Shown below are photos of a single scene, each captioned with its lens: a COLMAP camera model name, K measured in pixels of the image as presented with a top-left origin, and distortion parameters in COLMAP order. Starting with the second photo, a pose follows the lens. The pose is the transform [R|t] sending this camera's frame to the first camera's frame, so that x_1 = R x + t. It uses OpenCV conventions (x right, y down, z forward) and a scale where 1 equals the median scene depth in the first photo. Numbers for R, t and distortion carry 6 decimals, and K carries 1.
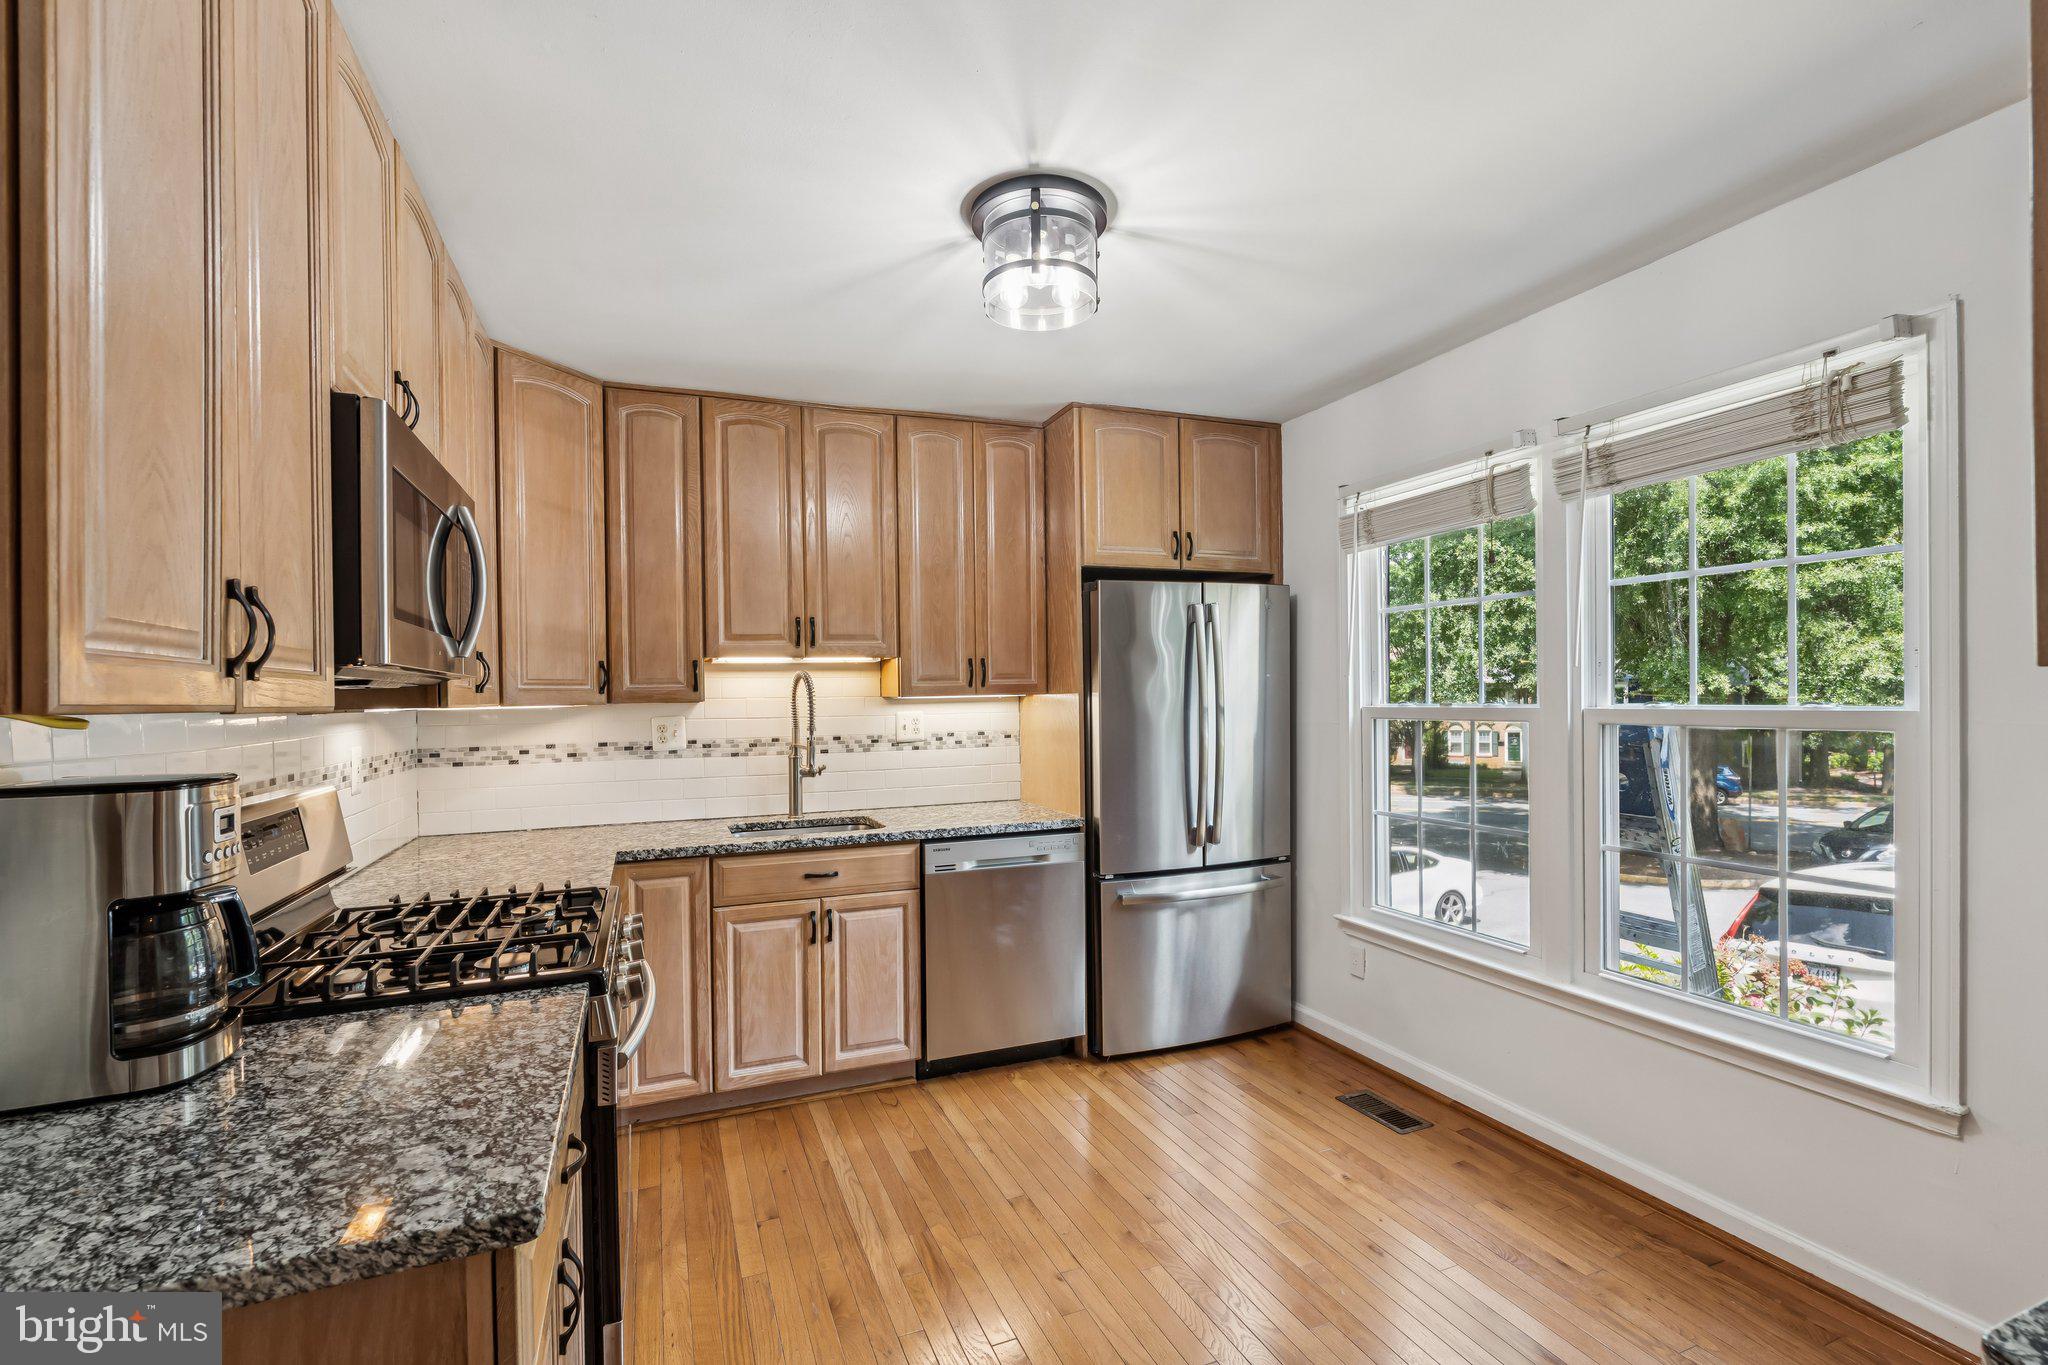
lens RADIAL K [[932.5, 0, 1025.9], [0, 932.5, 694.0], [0, 0, 1]] dist [-0.001723, 0.000627]
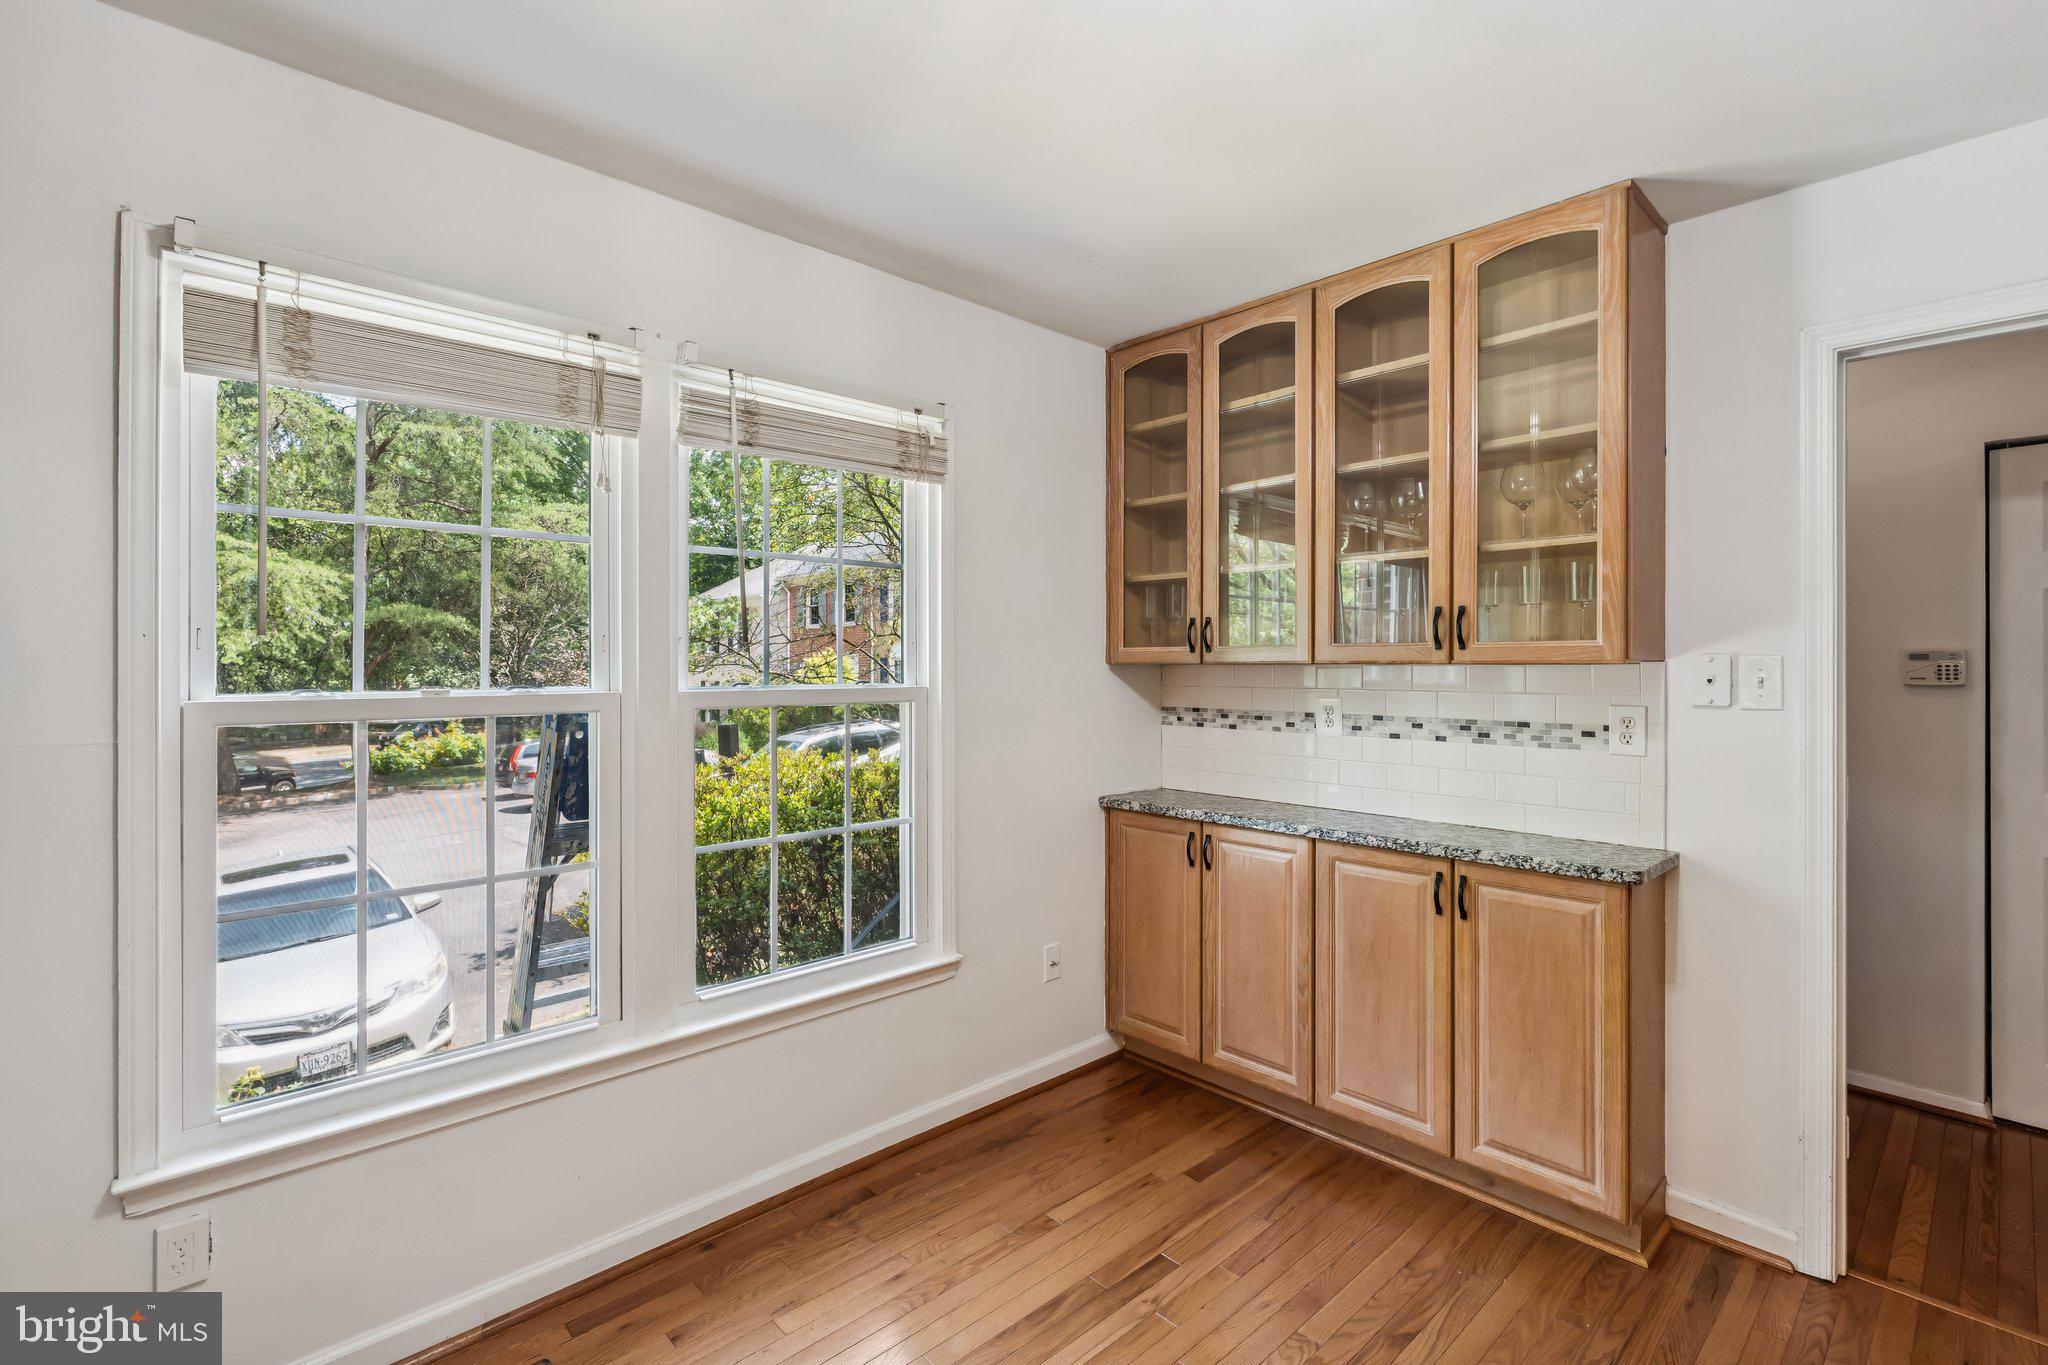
lens RADIAL K [[932.5, 0, 1039.0], [0, 932.5, 668.1], [0, 0, 1]] dist [-0.001723, 0.000627]
pose [[-0.368753, 0.013425, 0.929431, -0.403153], [0.007842, 0.999905, -0.011331, 0.006929], [-0.929494, 0.003110, -0.368823, 1.344355]]
